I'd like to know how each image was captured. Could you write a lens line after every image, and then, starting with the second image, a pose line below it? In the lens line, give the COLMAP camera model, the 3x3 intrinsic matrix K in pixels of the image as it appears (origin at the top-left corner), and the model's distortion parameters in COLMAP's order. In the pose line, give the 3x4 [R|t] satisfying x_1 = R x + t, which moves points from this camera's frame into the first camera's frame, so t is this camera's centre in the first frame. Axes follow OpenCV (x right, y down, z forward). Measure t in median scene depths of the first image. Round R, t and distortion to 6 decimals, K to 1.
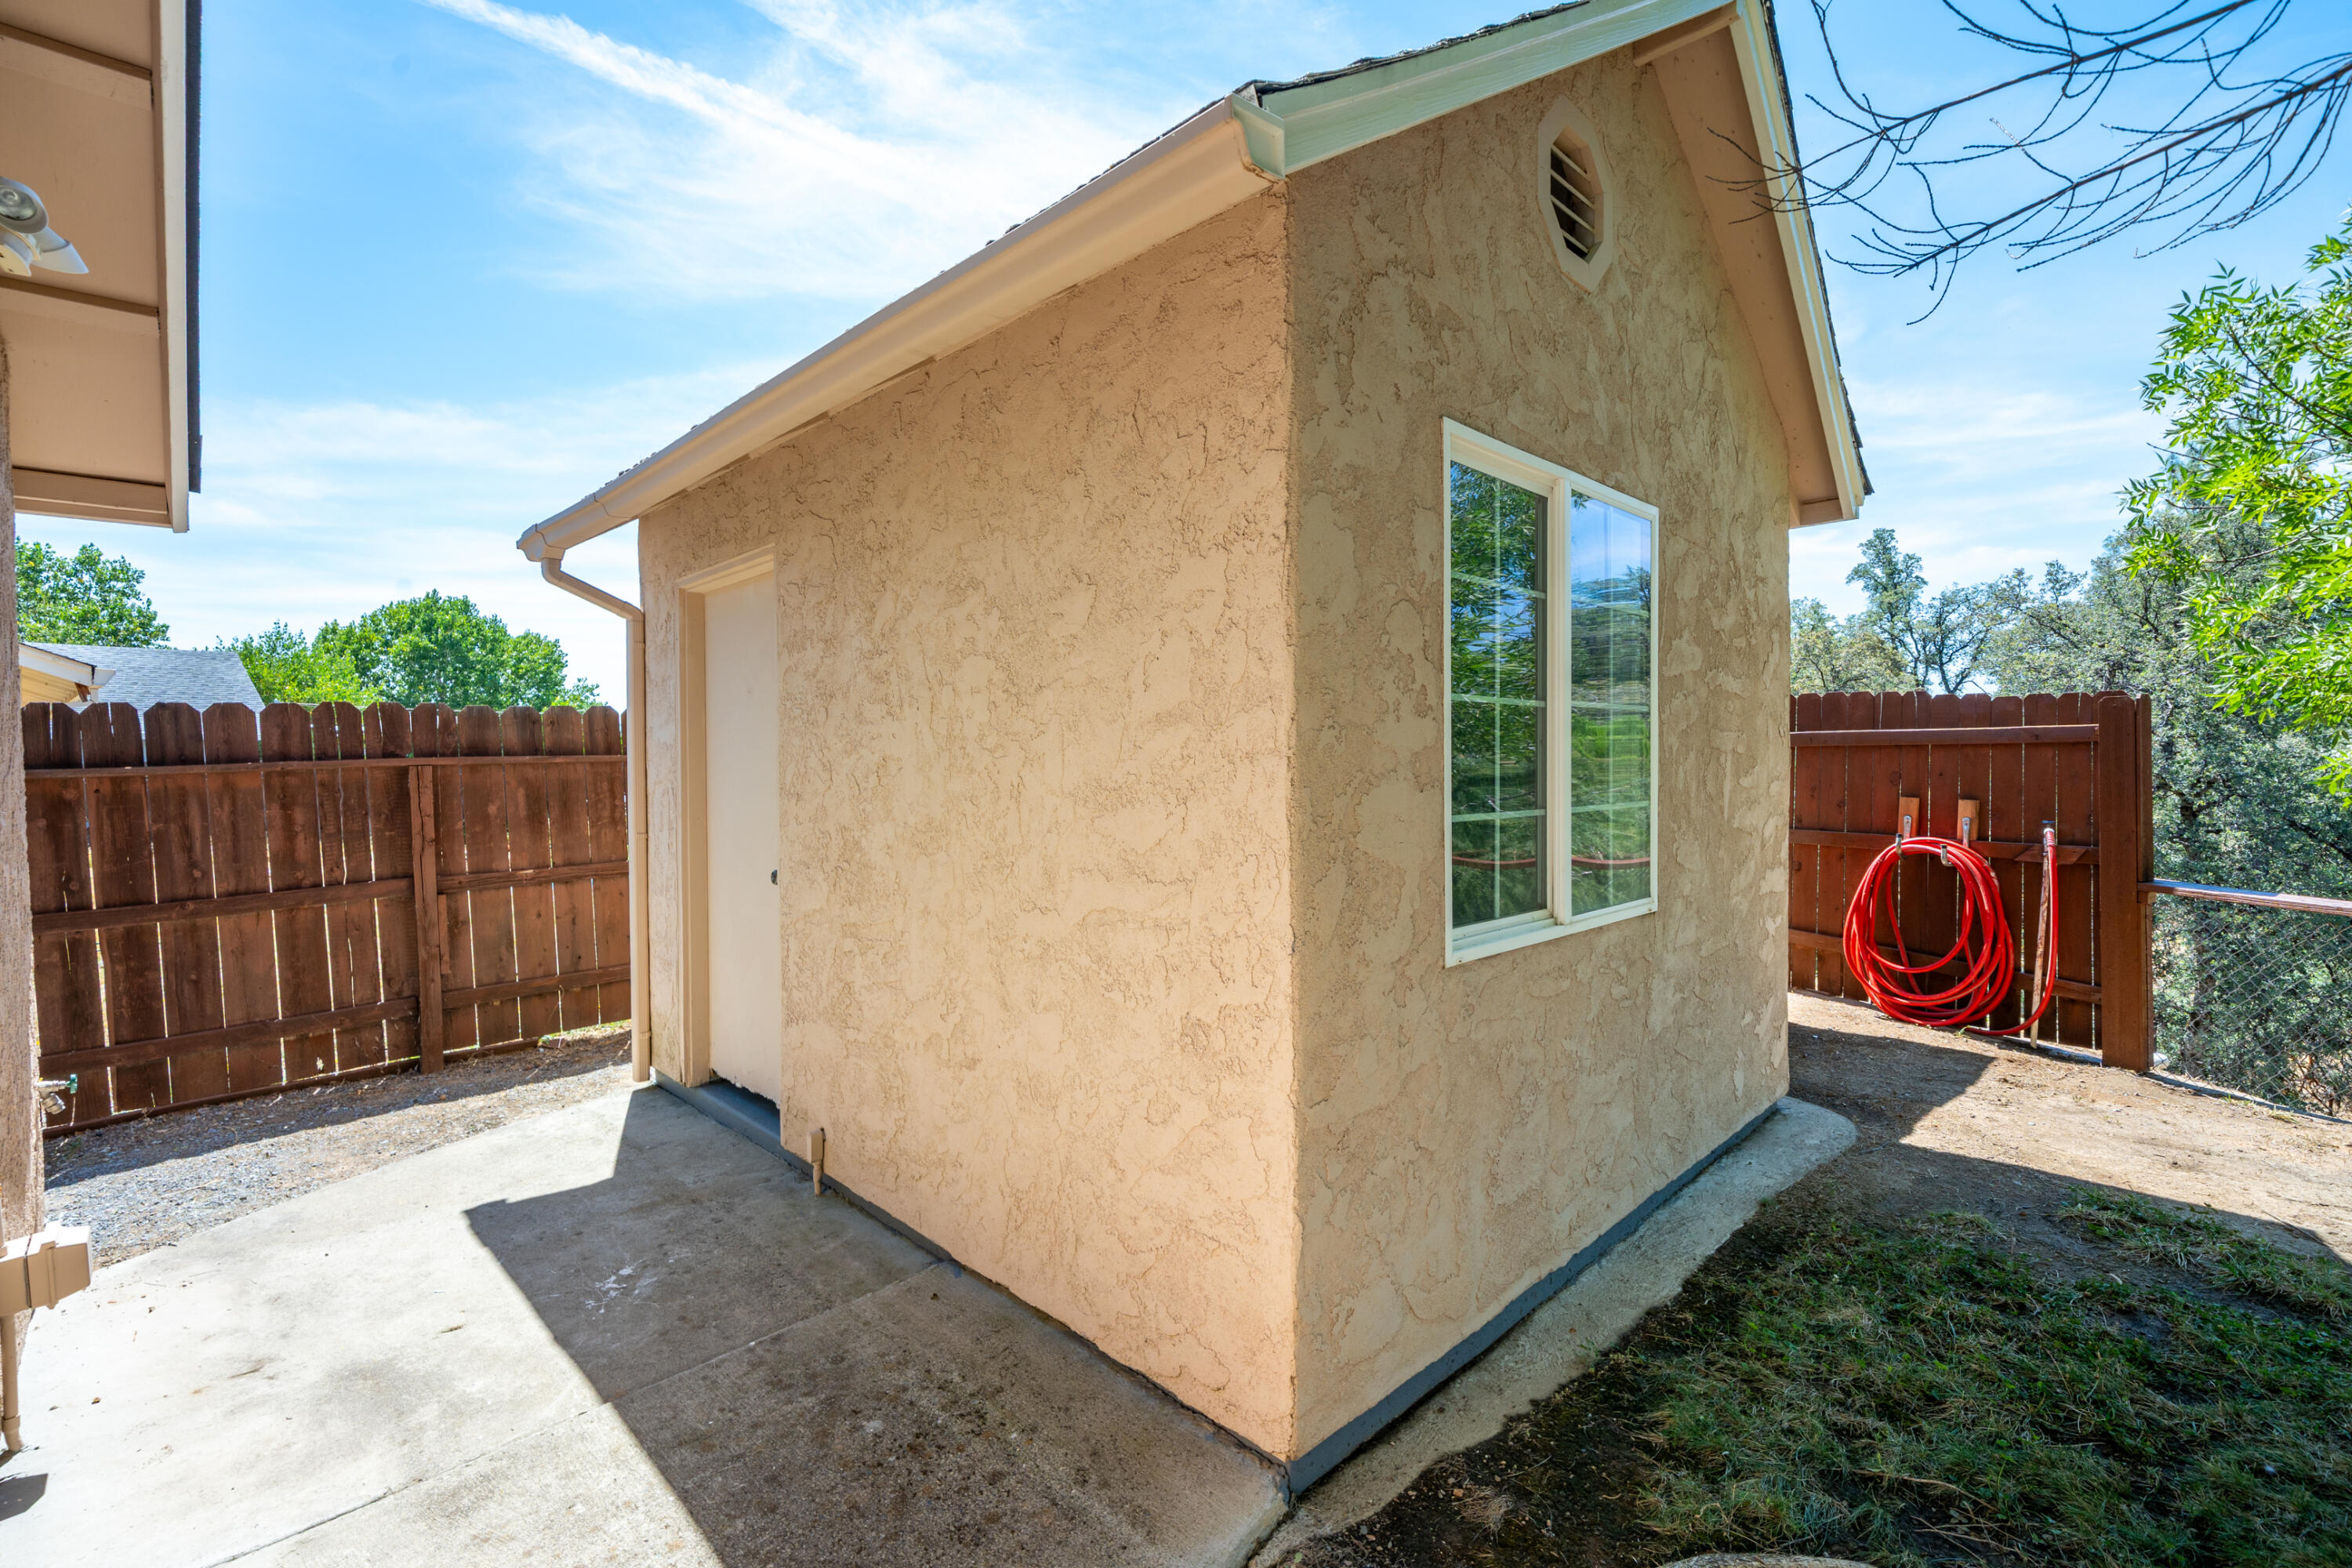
lens RADIAL K [[1046.5, 0, 1177.3], [0, 1046.5, 770.4], [0, 0, 1]] dist [-0.000501, 0.000088]
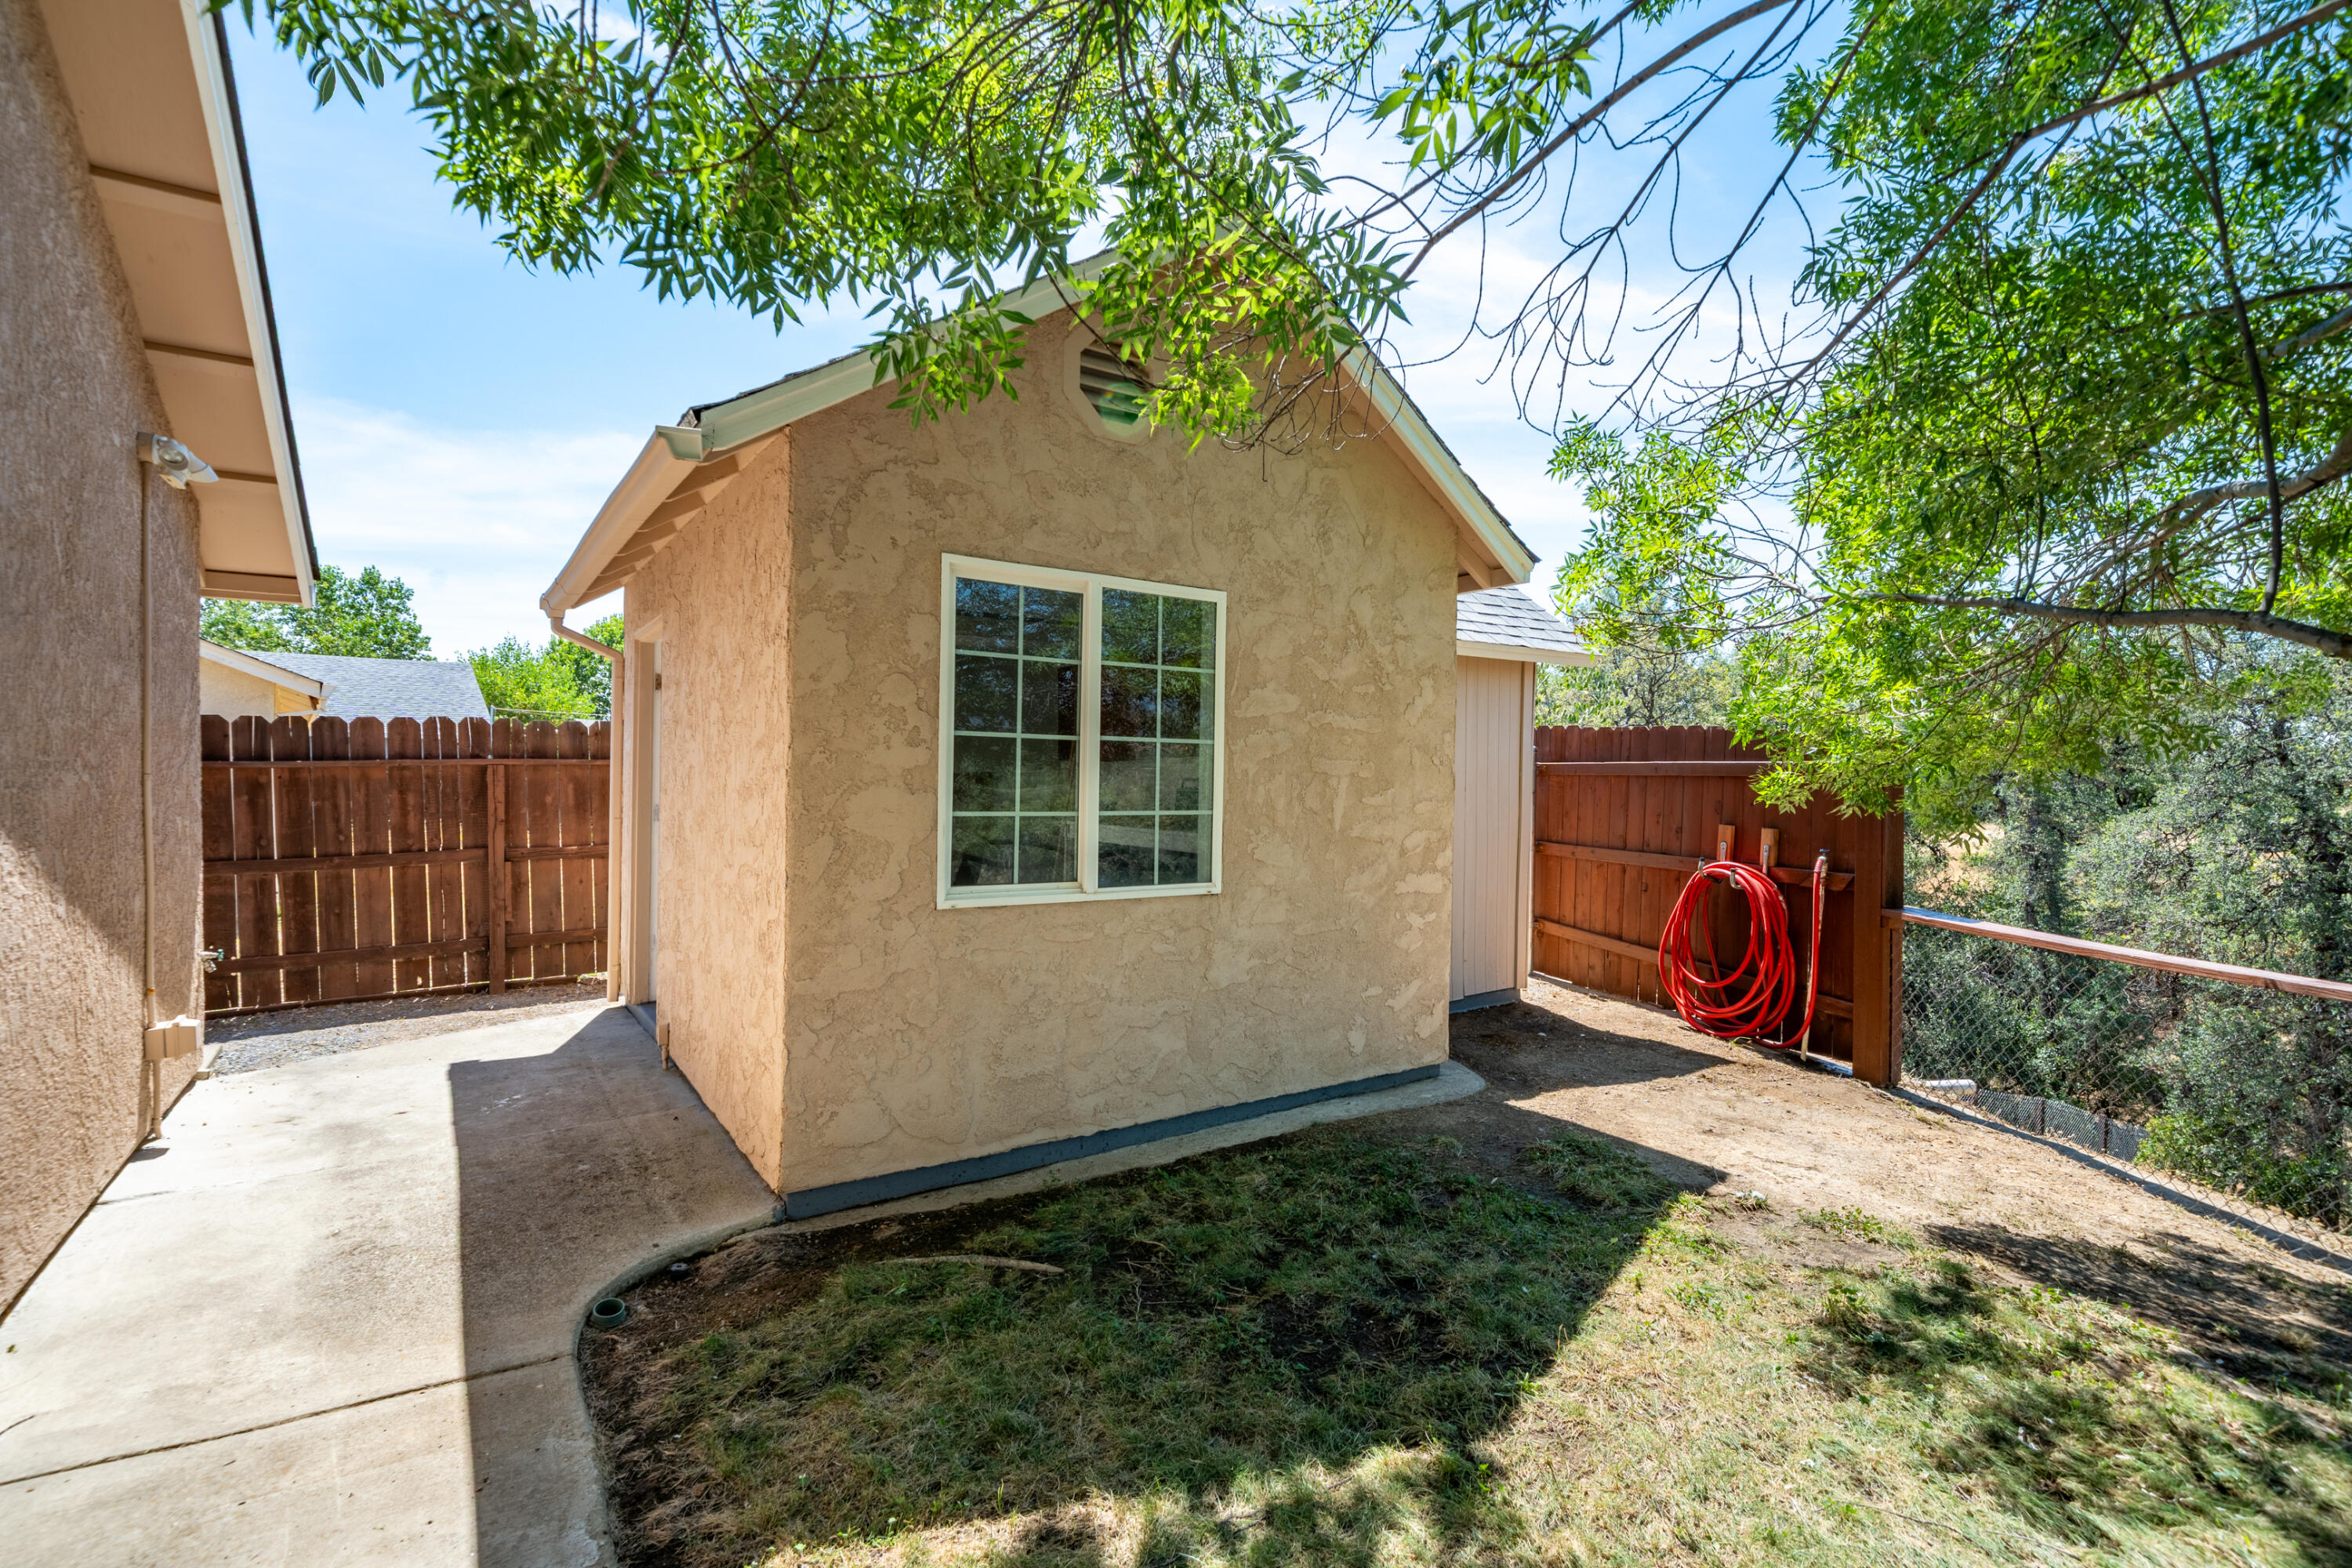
lens RADIAL K [[1086.6, 0, 1163.8], [0, 1086.6, 776.7], [0, 0, 1]] dist [0.002761, -0.000041]
pose [[0.983732, 0.023647, -0.178078, 0.562848], [-0.025094, 0.999668, -0.005877, -0.003691], [0.177880, 0.010250, 0.983999, -0.336305]]
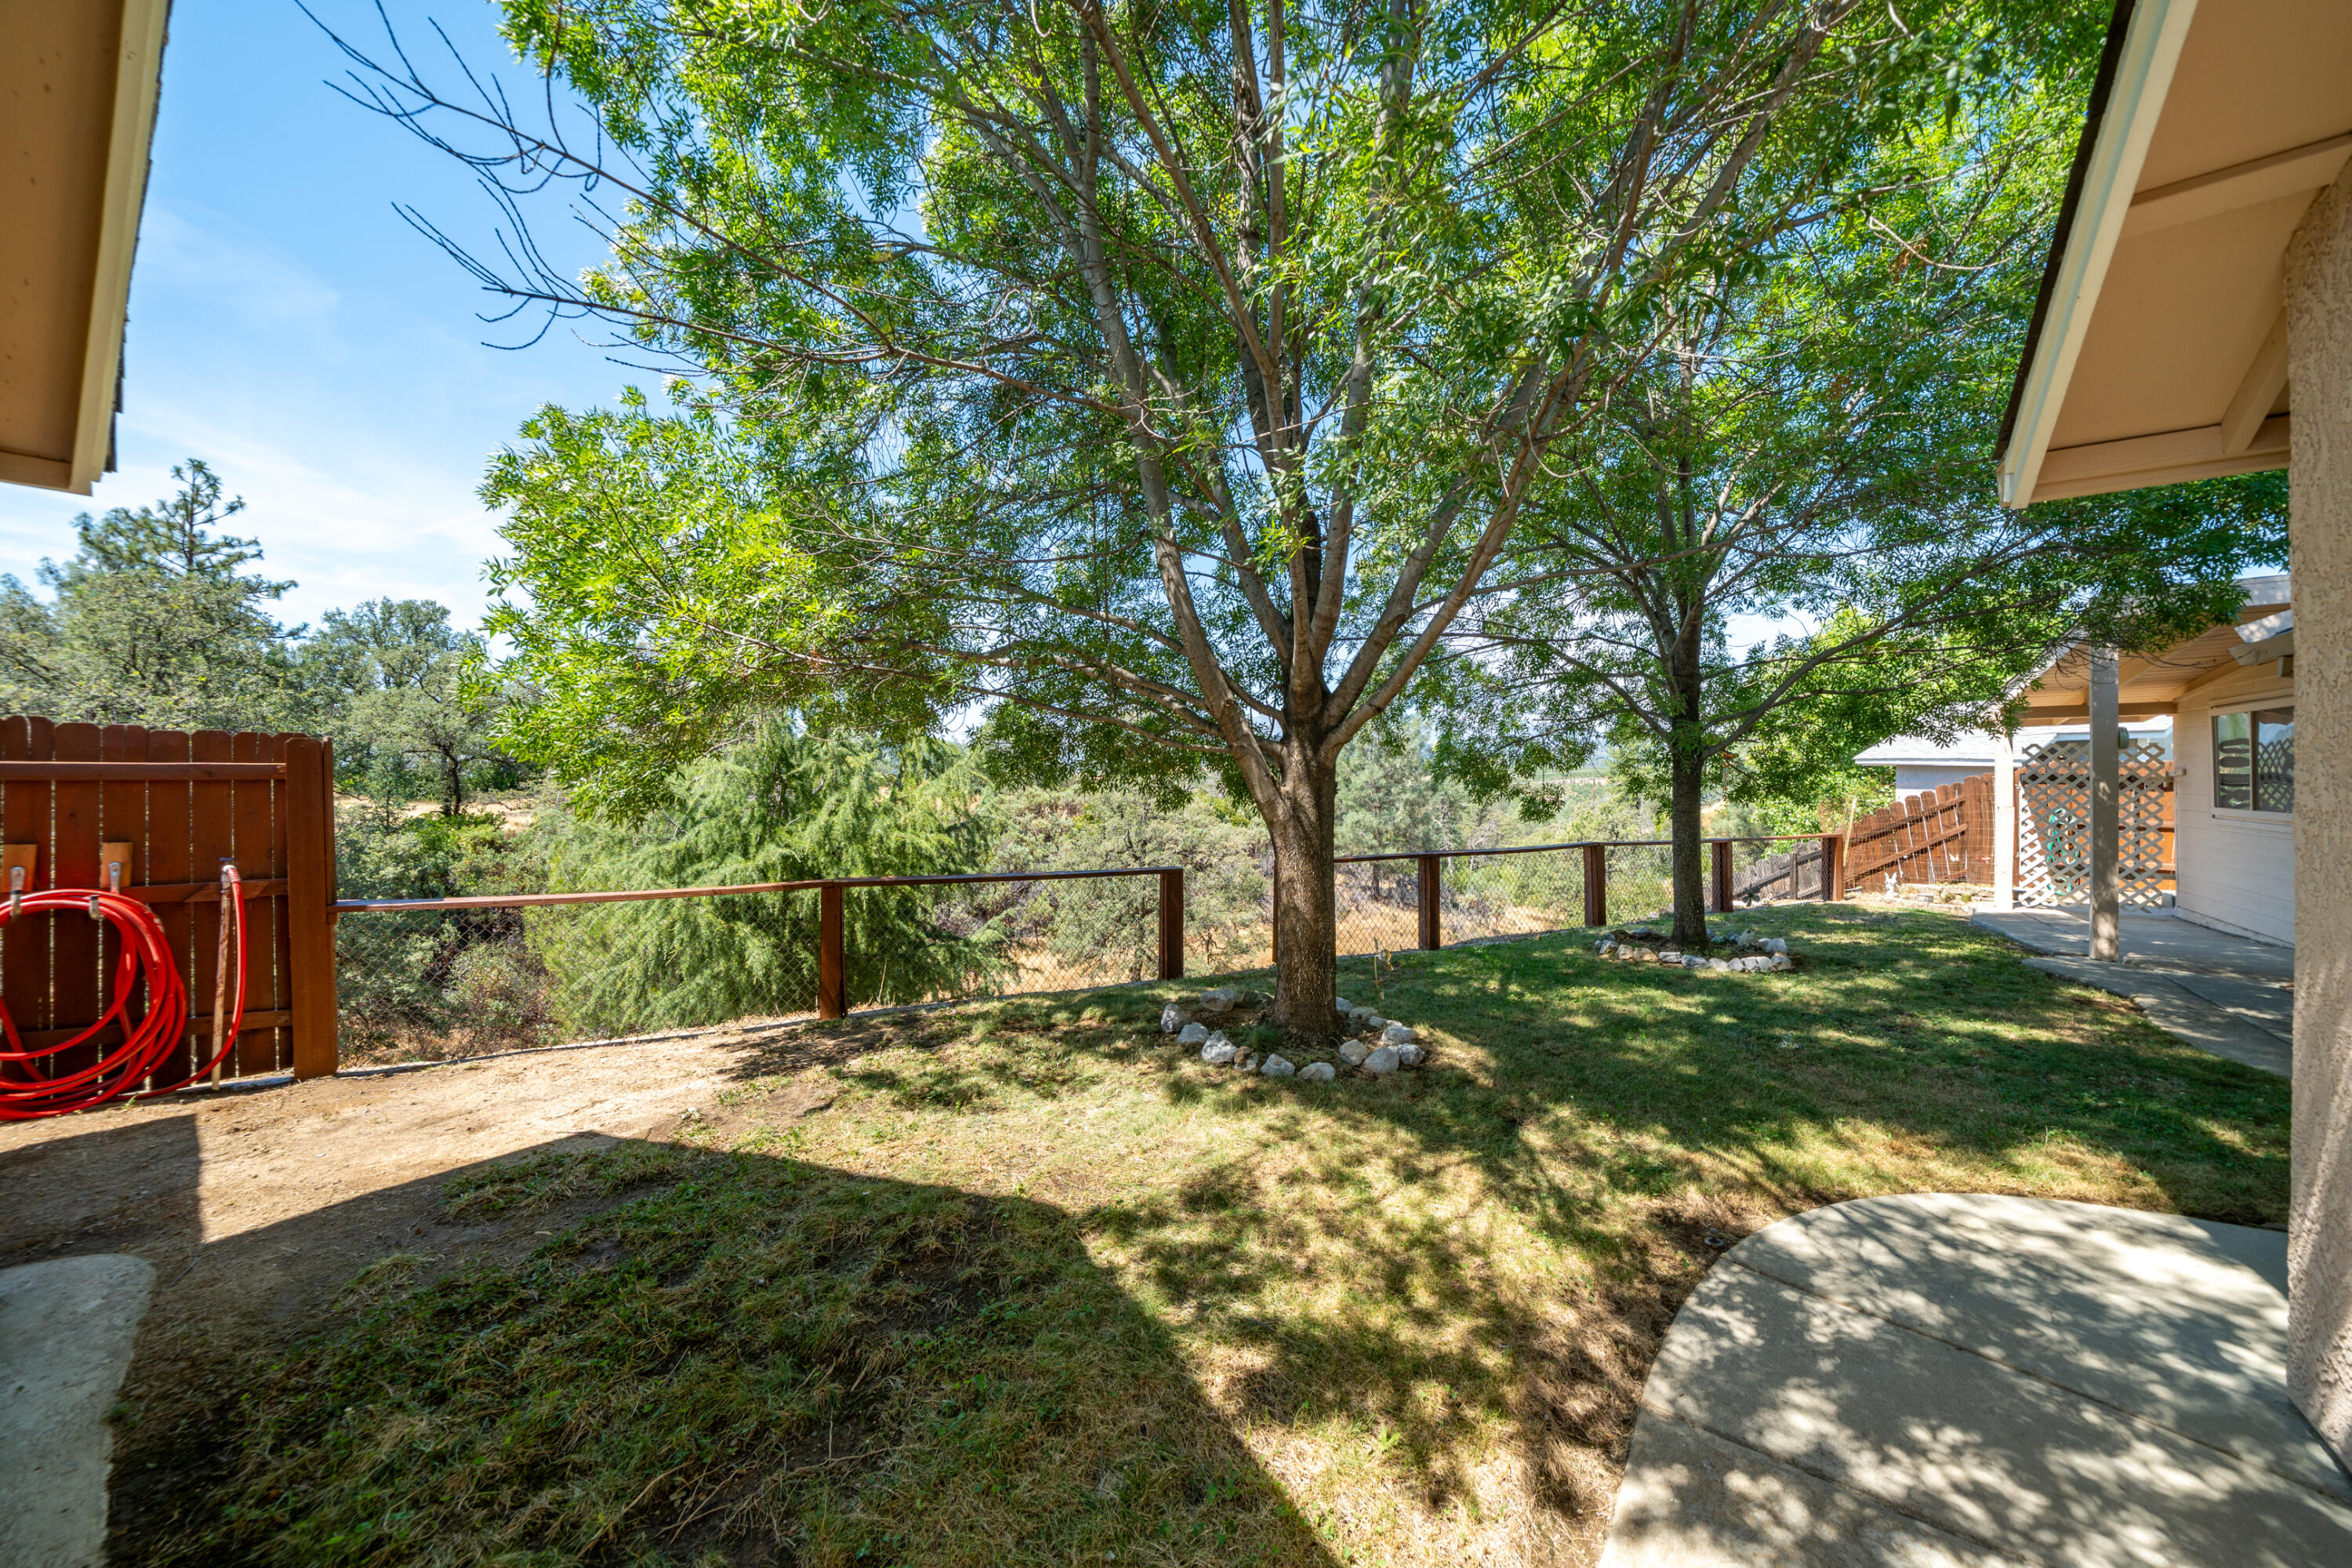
lens RADIAL K [[801.3, 0, 1176.0], [0, 801.3, 784.0], [0, 0, 1]] dist [-0.001587, 0.000050]
pose [[-0.139866, 0.006149, 0.990151, -0.079329], [0.018476, 0.999823, -0.003599, -0.004199], [-0.989998, 0.017791, -0.139955, 0.323016]]
